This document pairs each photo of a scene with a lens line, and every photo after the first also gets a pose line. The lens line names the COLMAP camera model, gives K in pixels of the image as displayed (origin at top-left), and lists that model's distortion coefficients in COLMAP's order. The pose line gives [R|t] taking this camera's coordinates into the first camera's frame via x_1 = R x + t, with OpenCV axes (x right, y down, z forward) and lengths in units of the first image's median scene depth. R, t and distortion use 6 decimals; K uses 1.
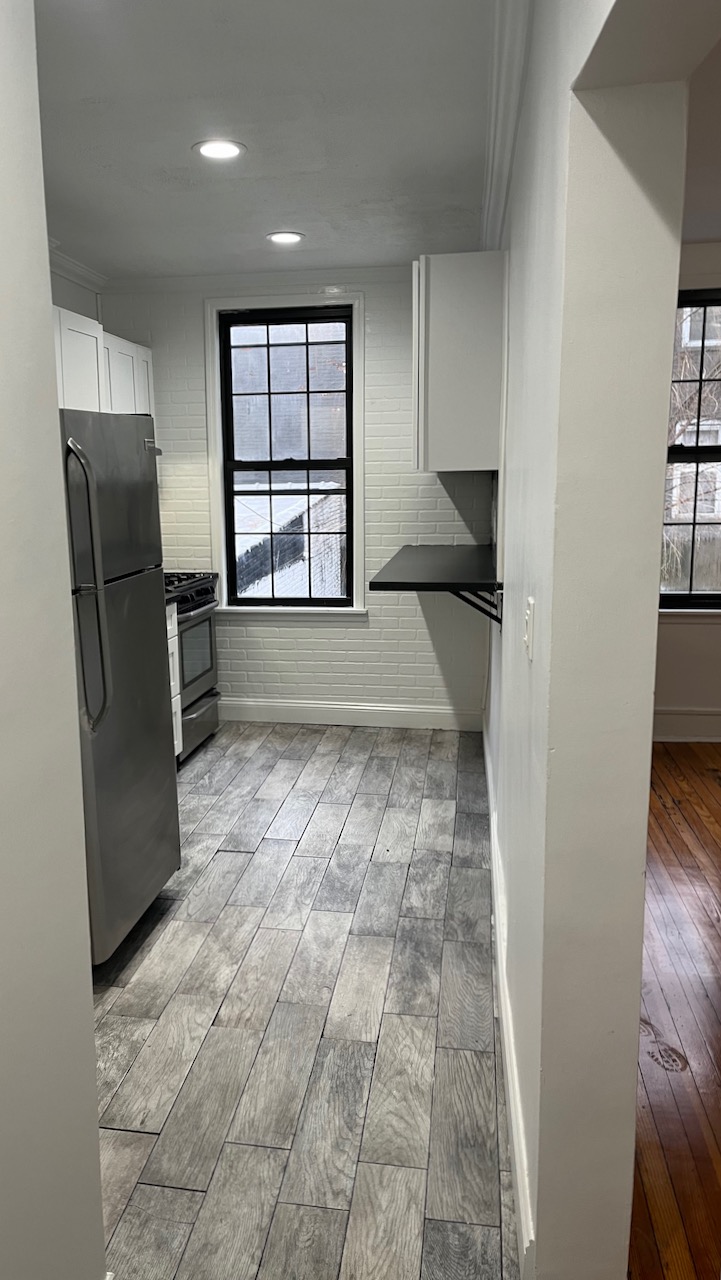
lens RADIAL K [[957.7, 0, 293.1], [0, 957.7, 643.9], [0, 0, 1]] dist [0.056793, -0.000218]
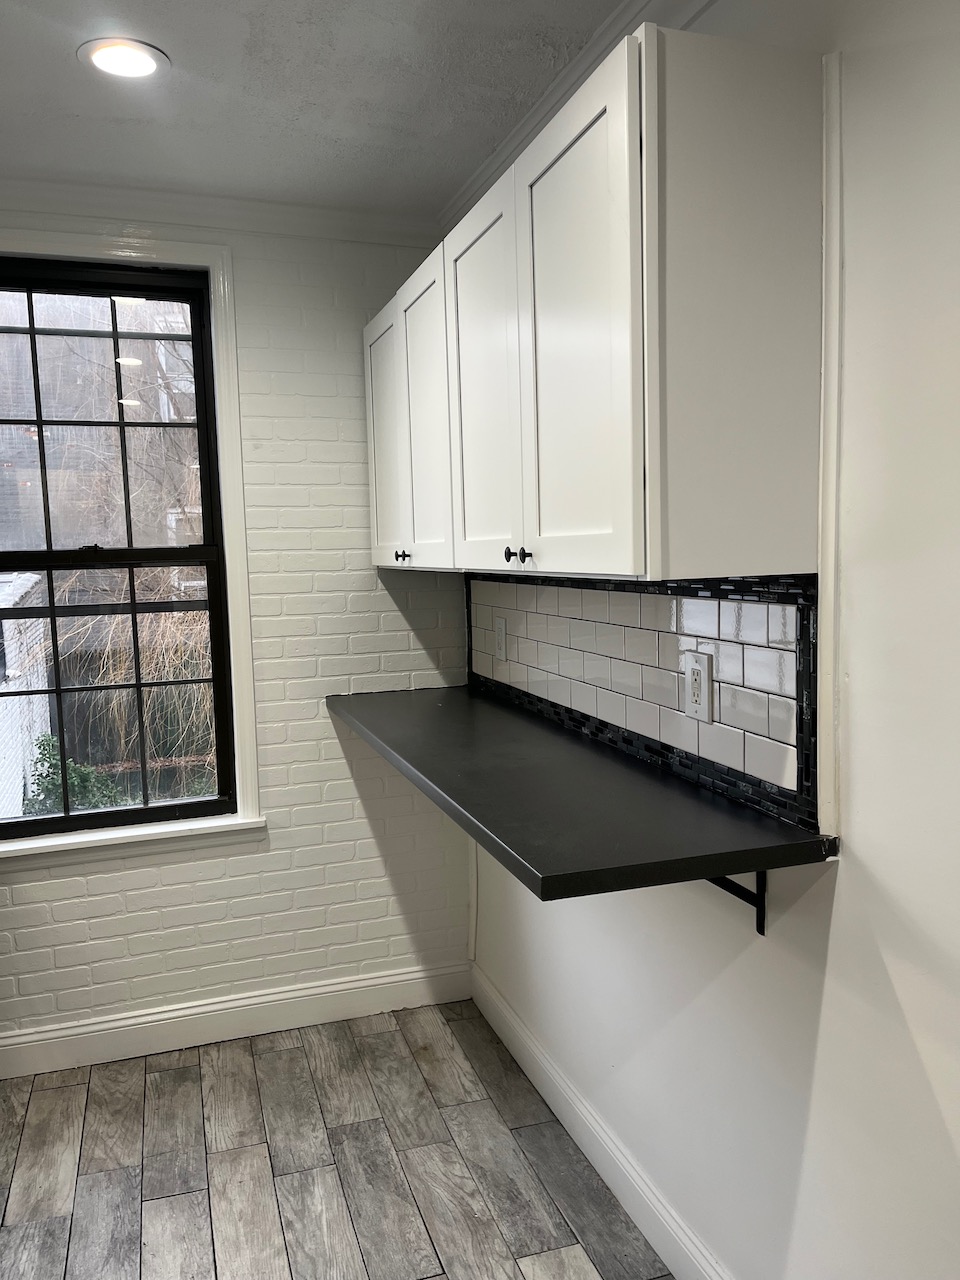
lens RADIAL K [[961.1, 0, 496.3], [0, 961.1, 630.0], [0, 0, 1]] dist [0.071742, -0.107011]
pose [[0.868953, -0.048324, 0.492530, -0.076265], [0.097938, 0.992330, -0.075427, -0.090373], [-0.485107, 0.113780, 0.867021, 0.461798]]
